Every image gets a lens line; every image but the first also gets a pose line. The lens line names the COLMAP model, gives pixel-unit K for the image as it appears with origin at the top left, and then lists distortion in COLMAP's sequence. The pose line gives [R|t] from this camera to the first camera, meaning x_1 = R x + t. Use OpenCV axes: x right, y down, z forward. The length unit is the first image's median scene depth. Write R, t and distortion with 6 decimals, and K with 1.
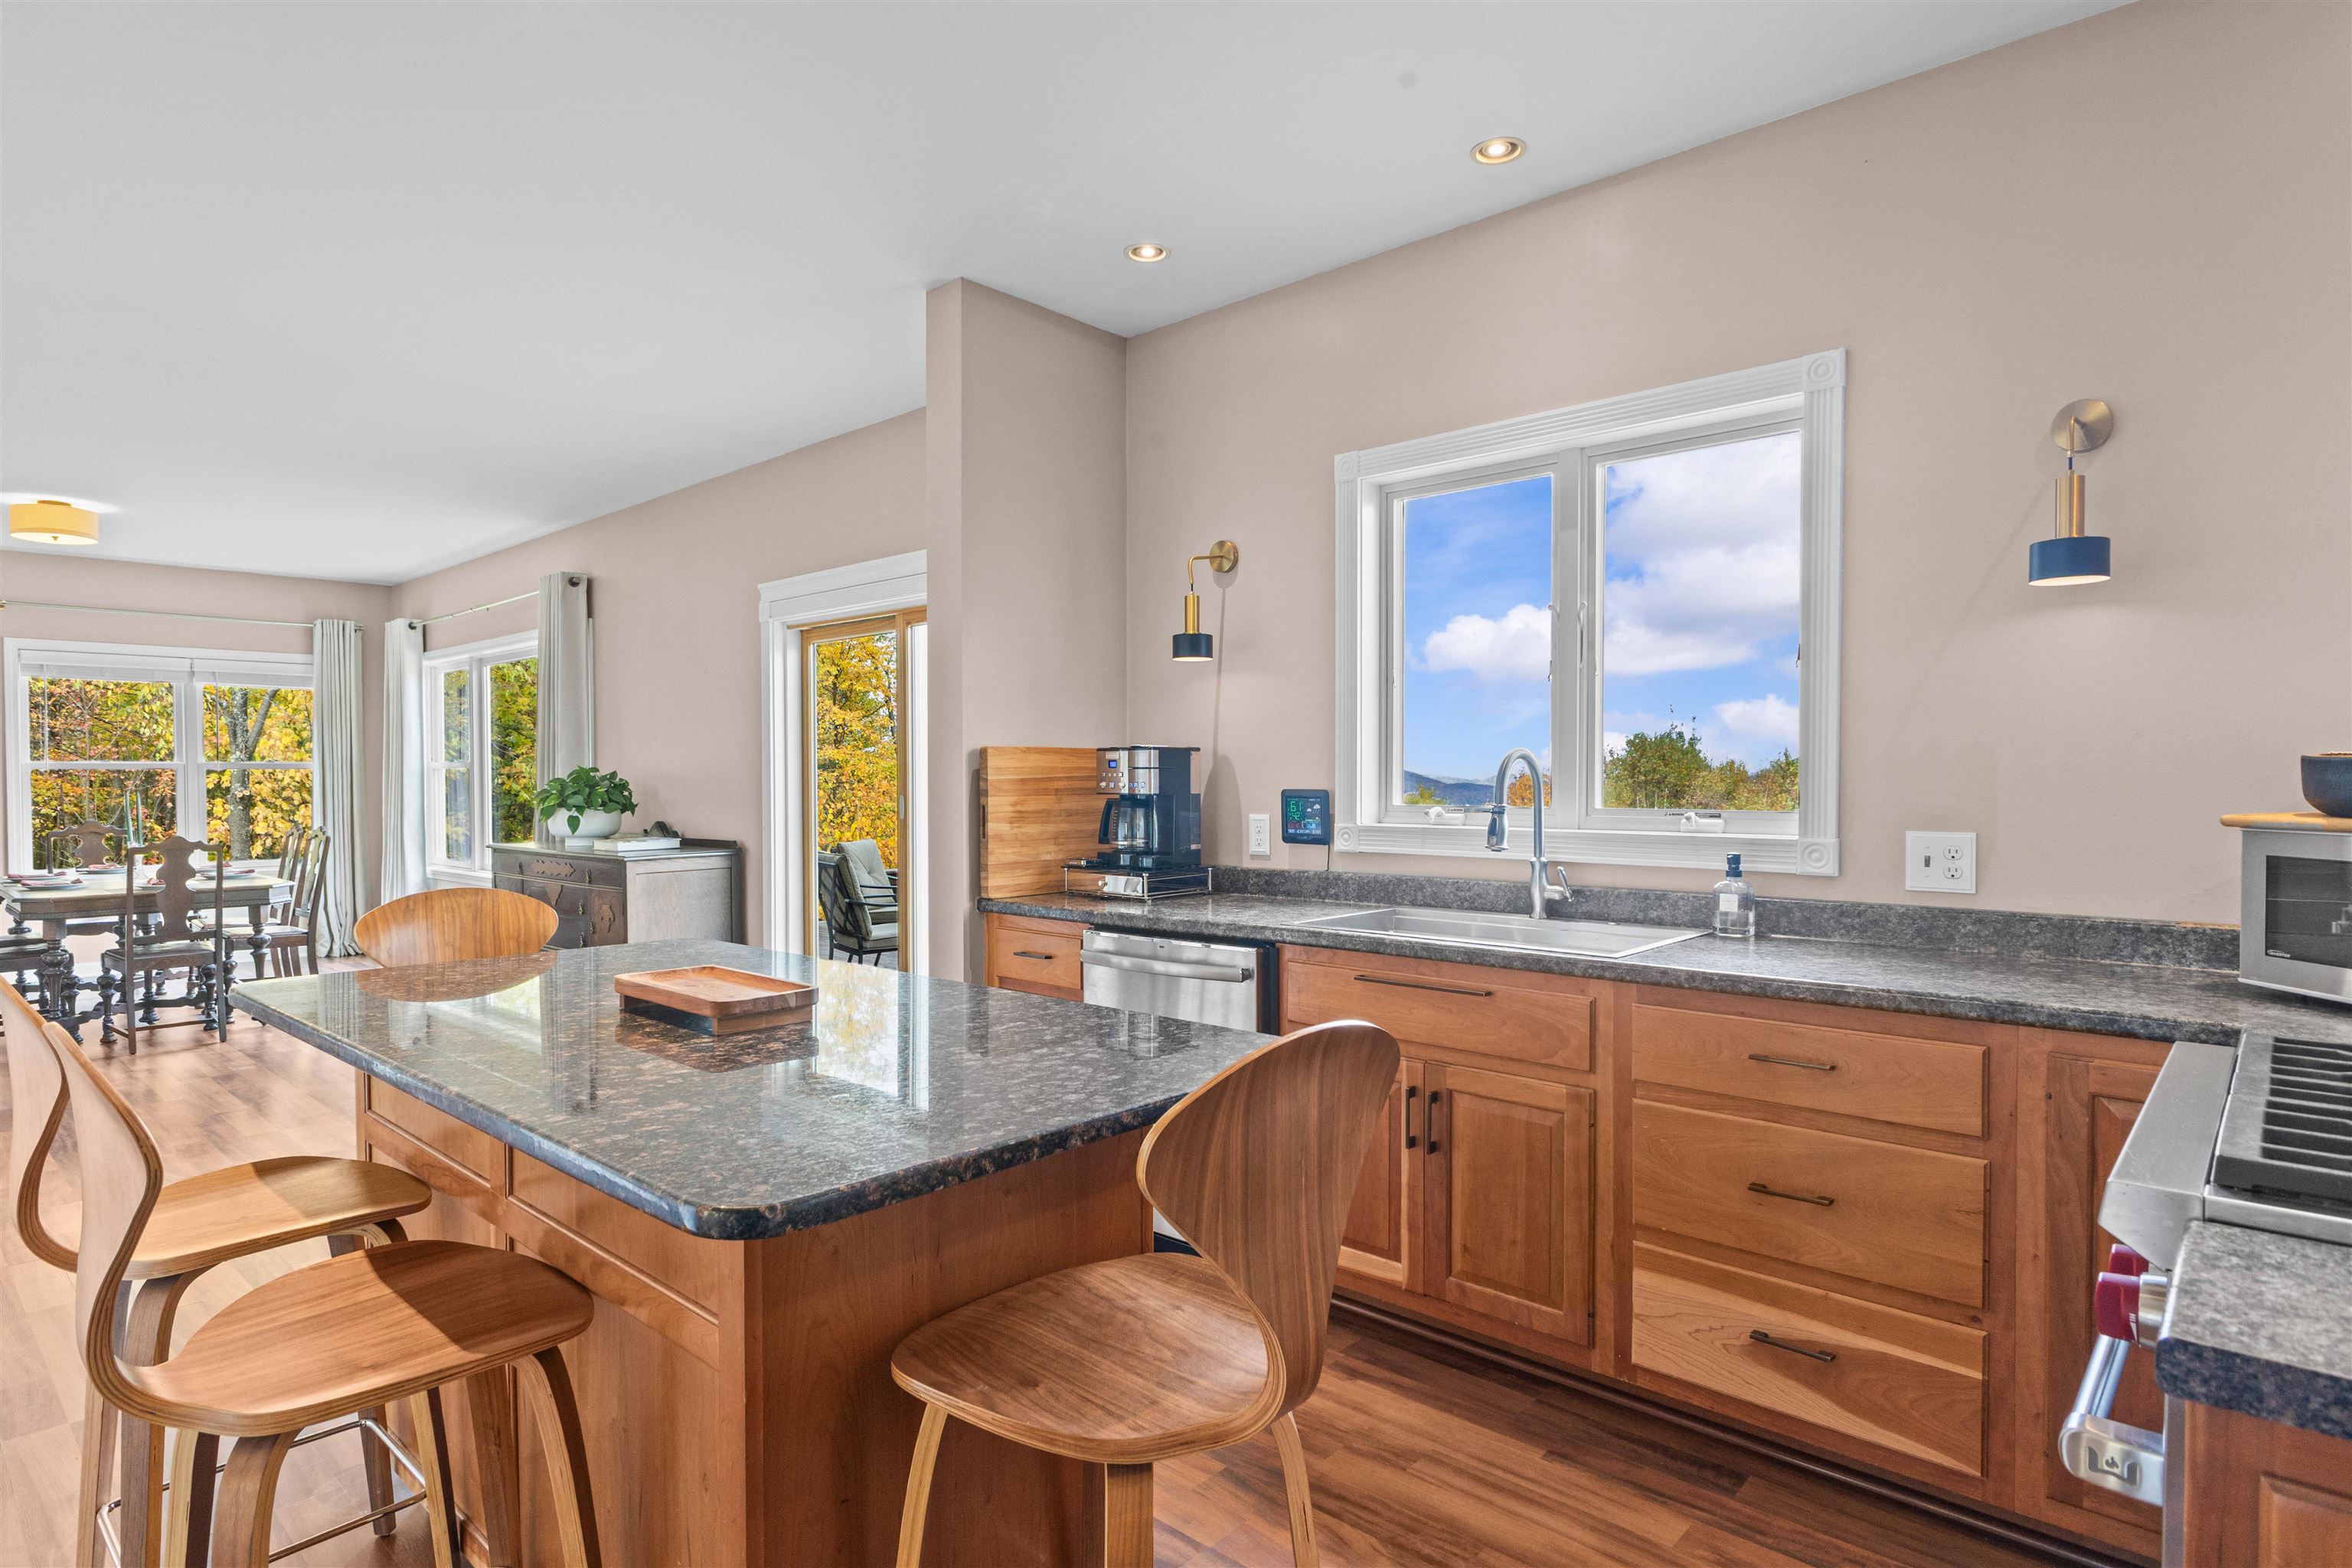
lens RADIAL K [[1239.4, 0, 1173.2], [0, 1239.4, 797.4], [0, 0, 1]] dist [-0.009148, 0.001527]
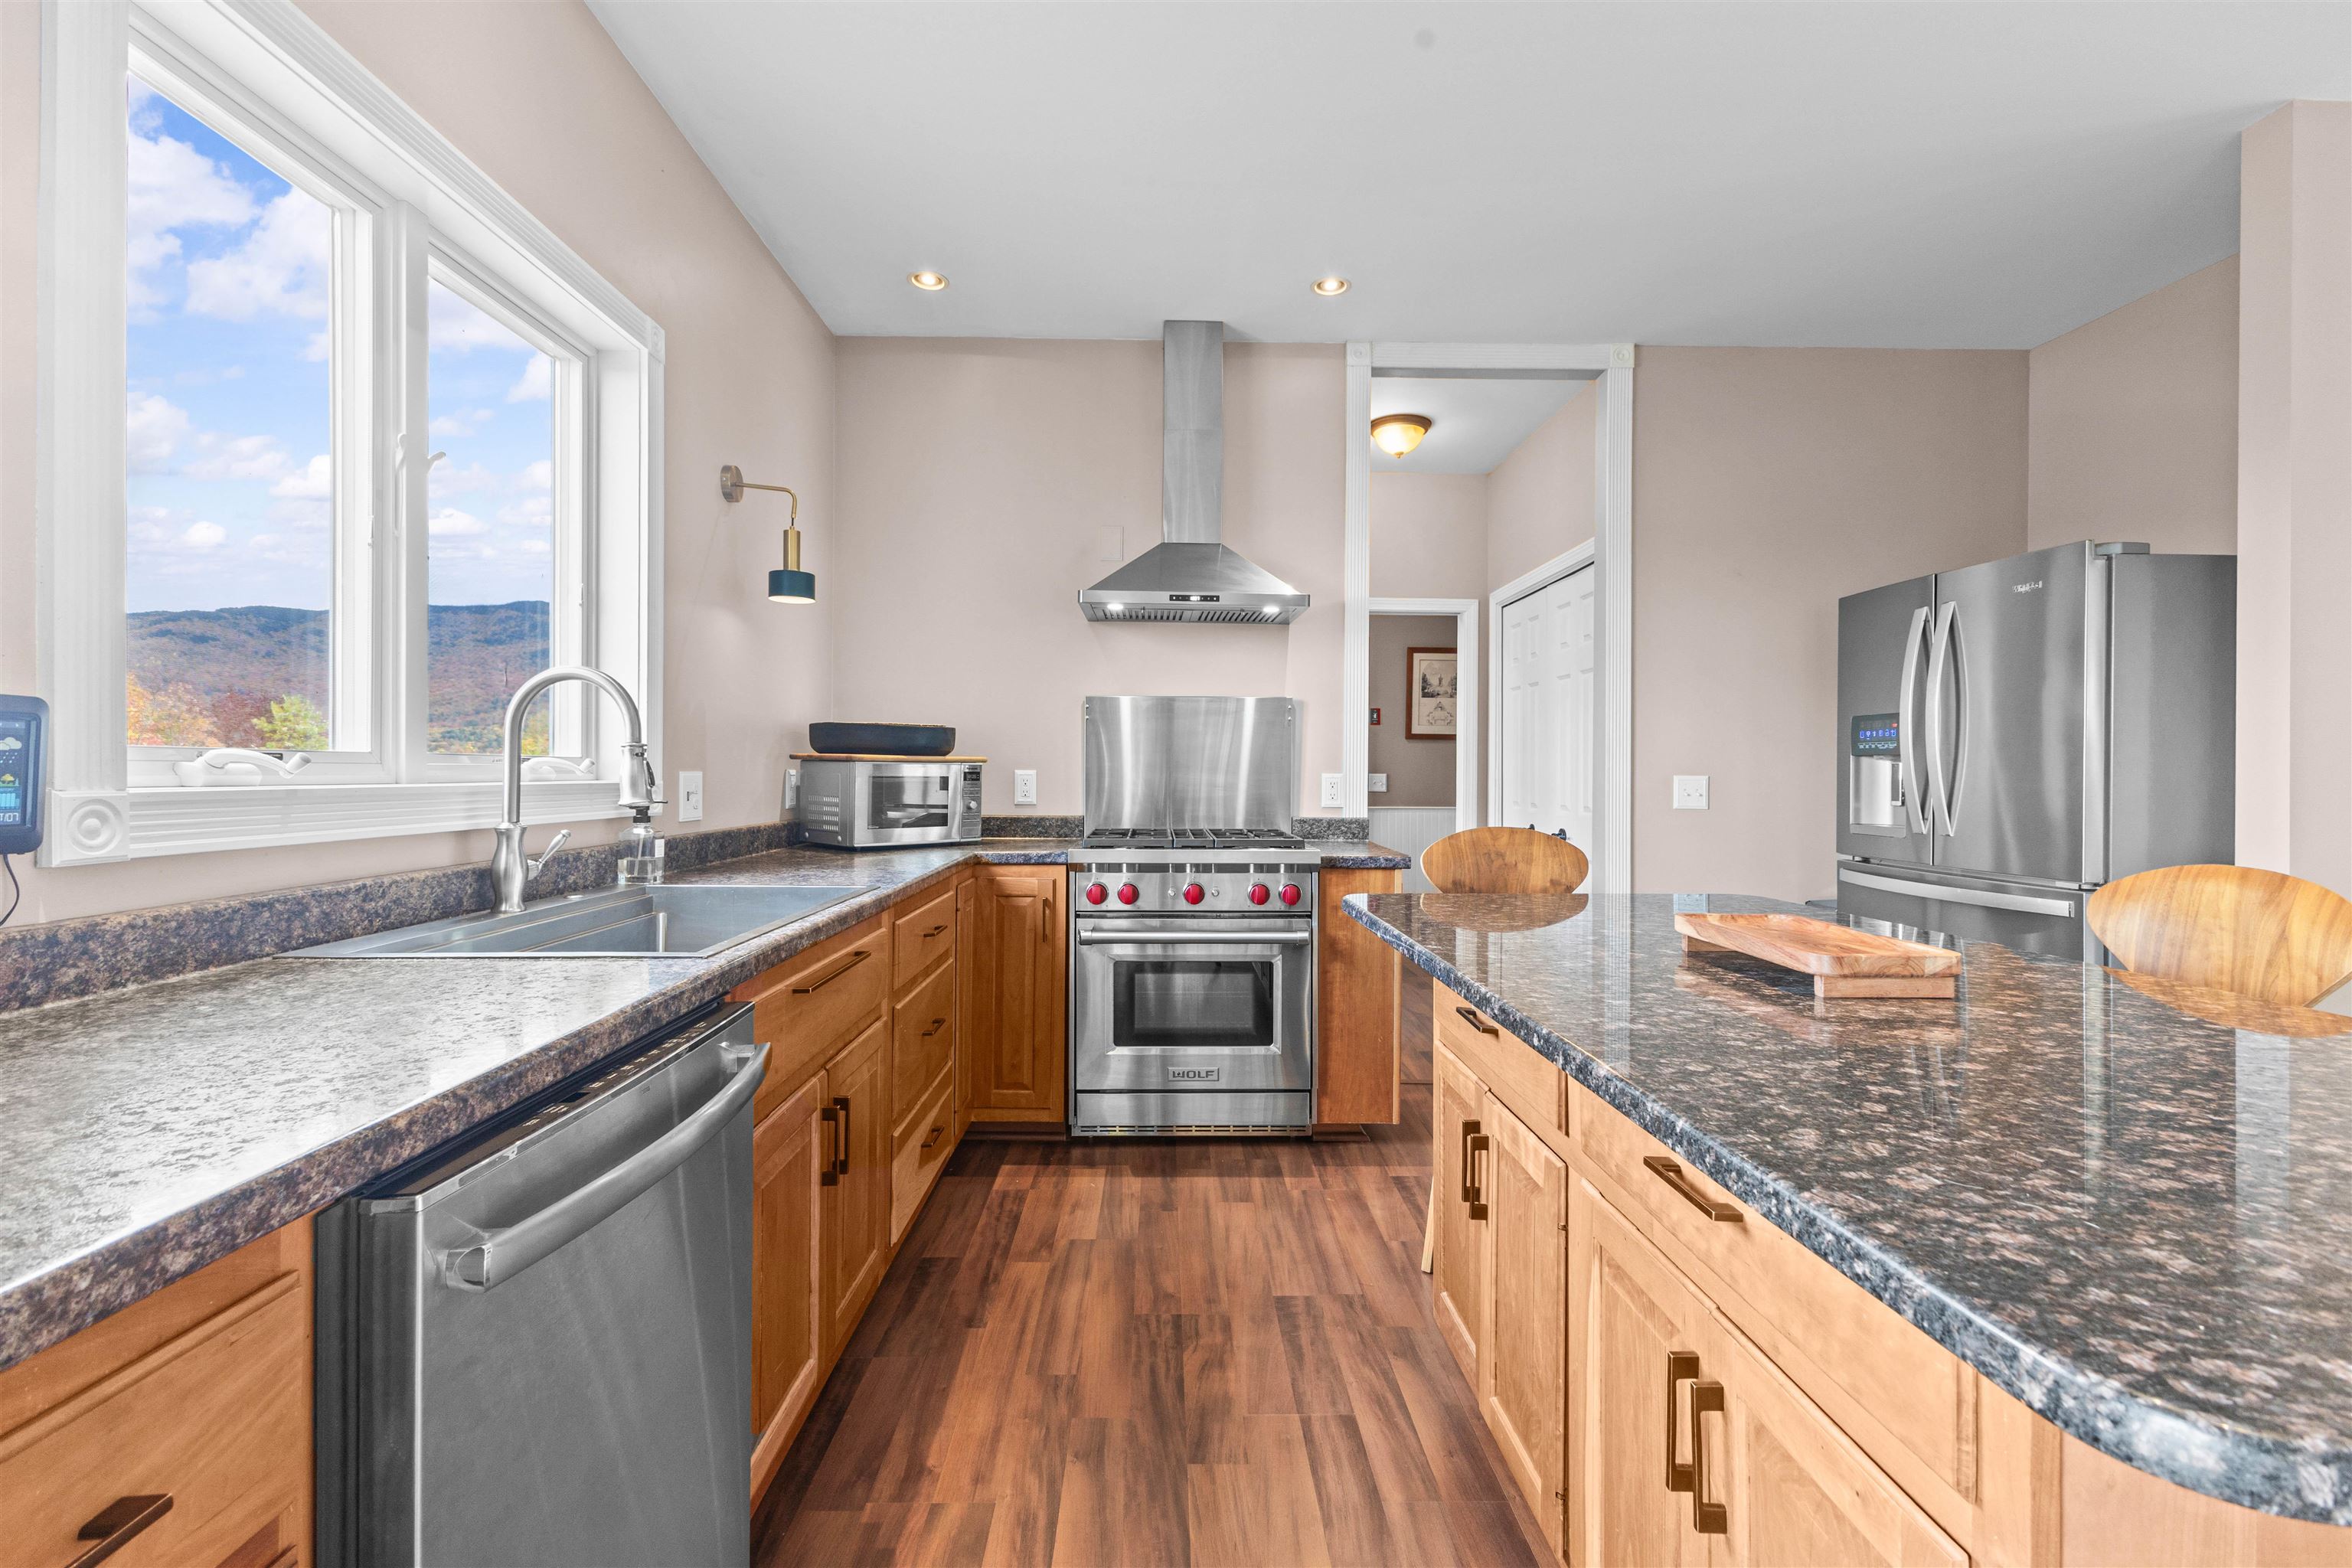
lens RADIAL K [[1021.7, 0, 1171.8], [0, 1021.7, 765.3], [0, 0, 1]] dist [0.012185, -0.001871]
pose [[-0.686044, 0.003517, 0.727552, -0.315595], [0.010050, 0.999939, 0.004643, 0.015578], [-0.727491, 0.010497, -0.686037, 0.964119]]
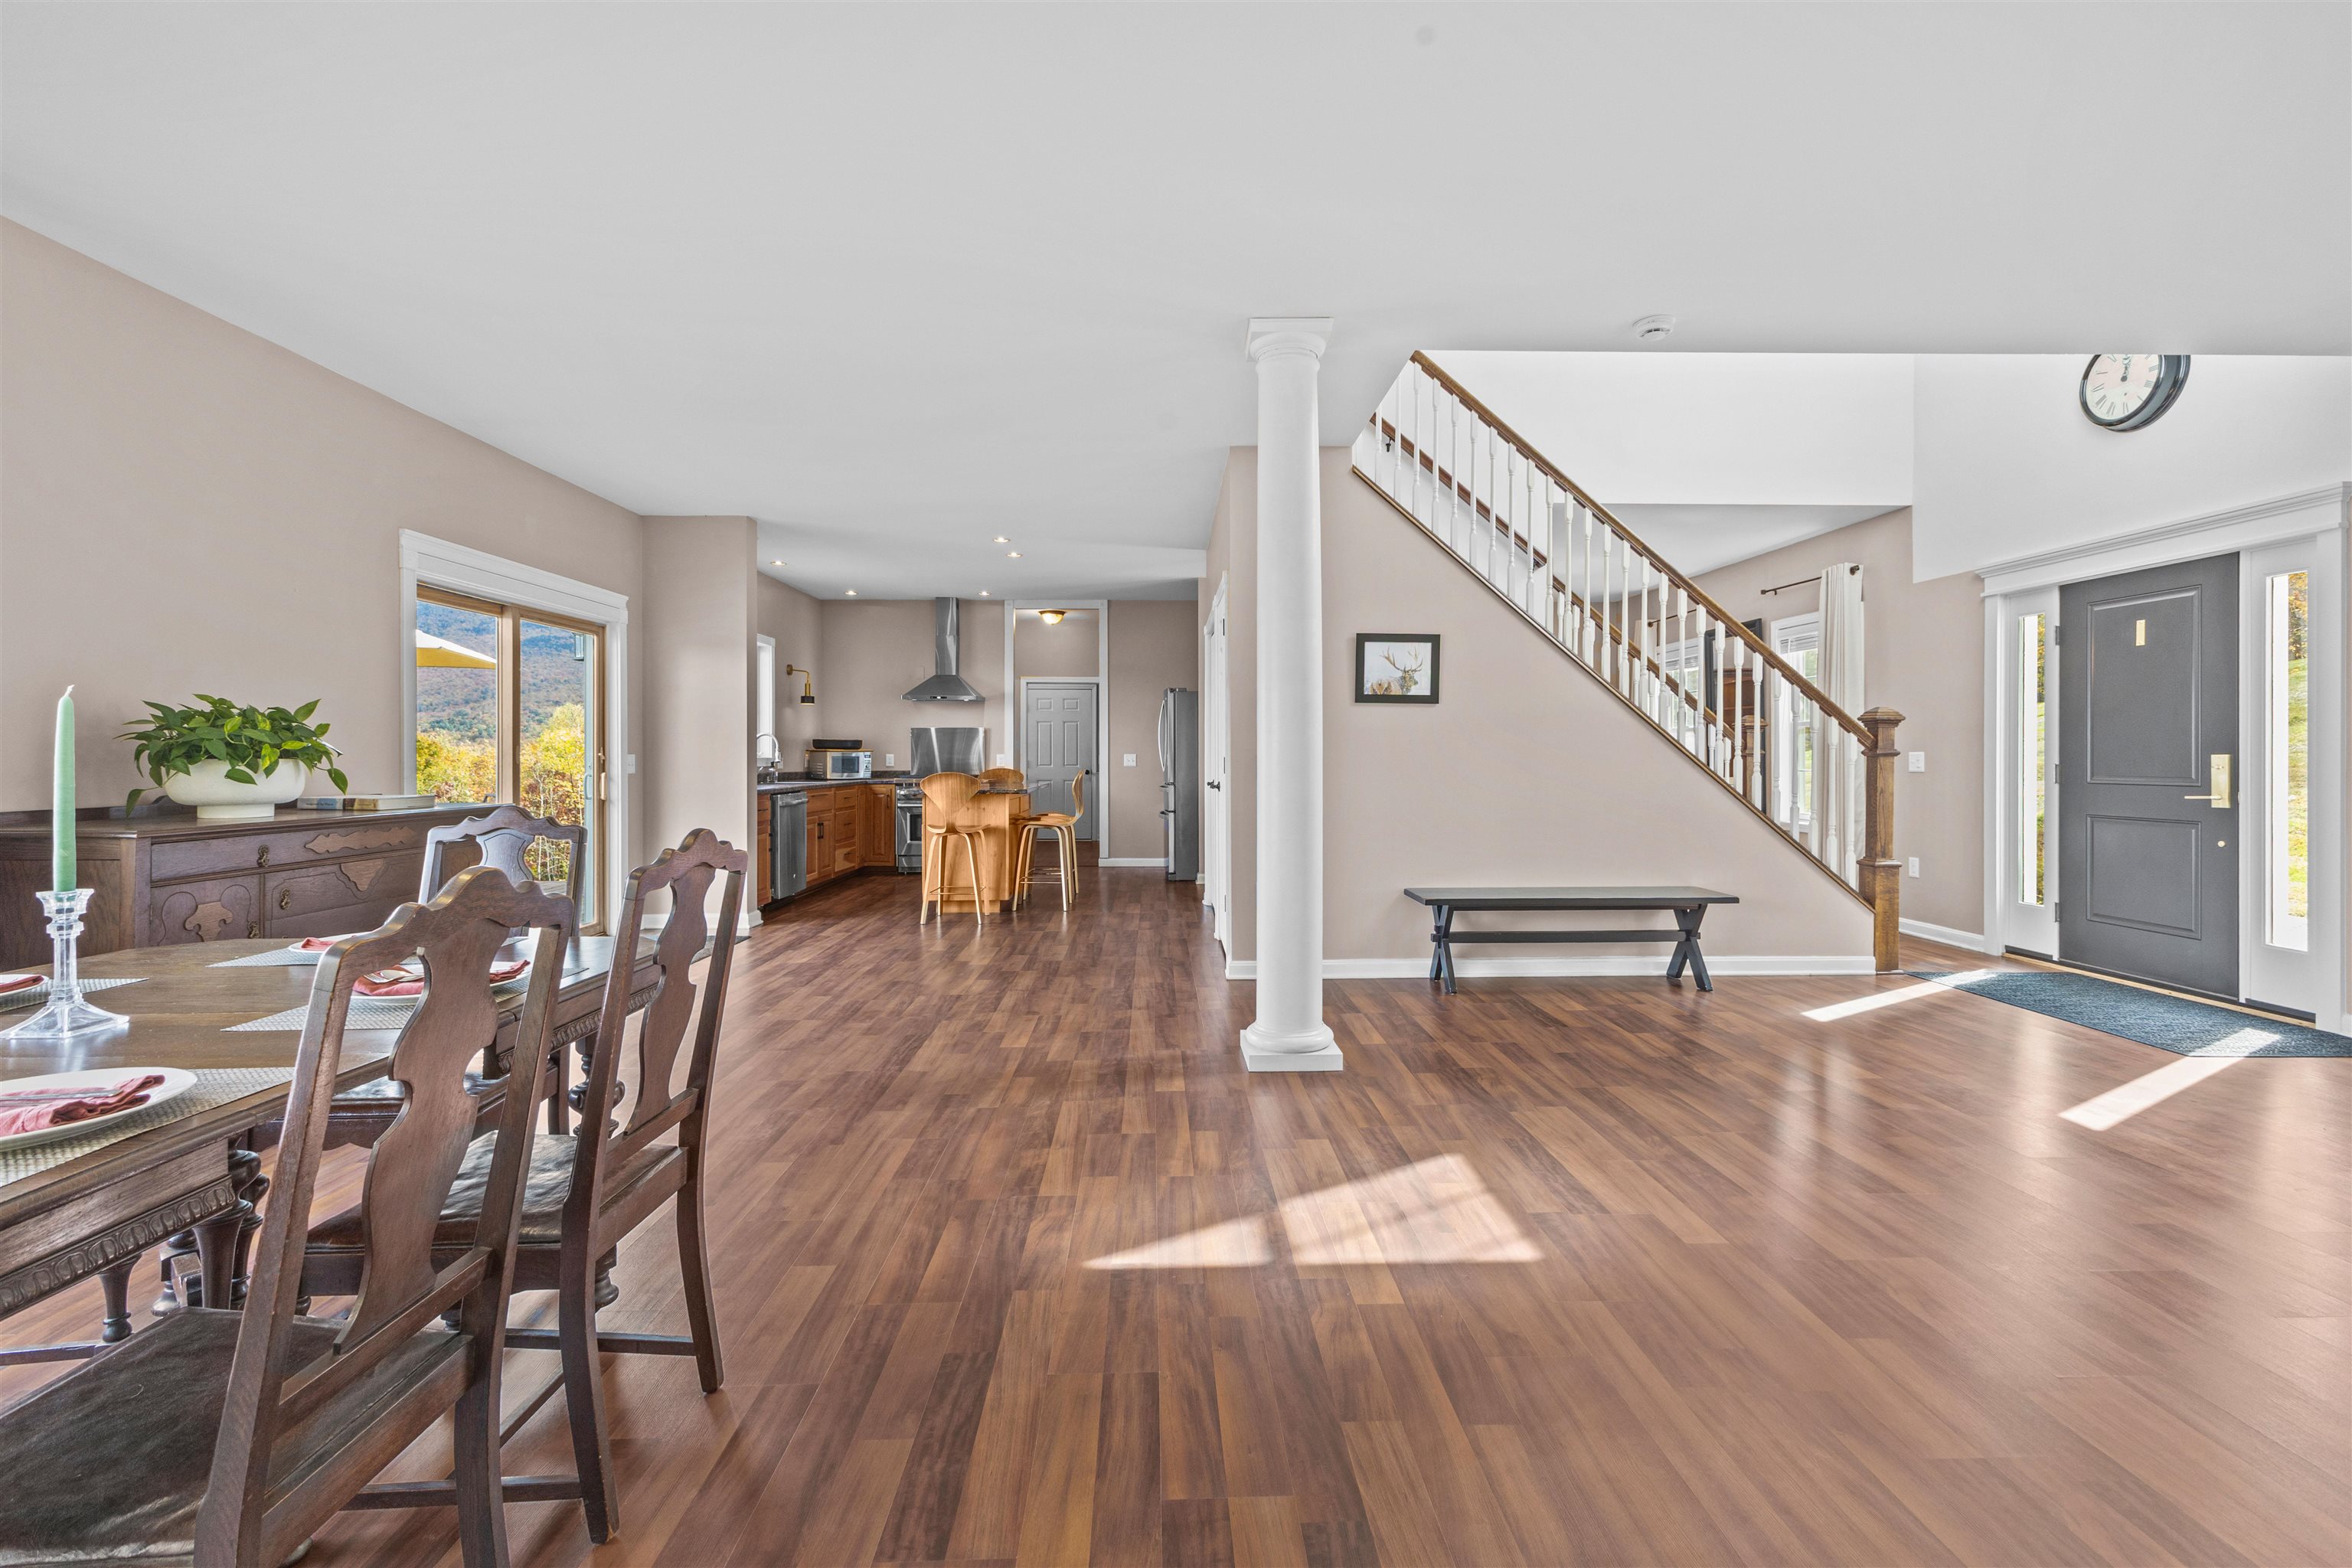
lens RADIAL K [[1021.7, 0, 1178.9], [0, 1021.7, 755.7], [0, 0, 1]] dist [0.012185, -0.001871]
pose [[-0.691383, 0.007043, 0.722454, -2.124663], [0.018865, 0.999788, 0.008308, 0.019873], [-0.722242, 0.019373, -0.691369, 1.777357]]
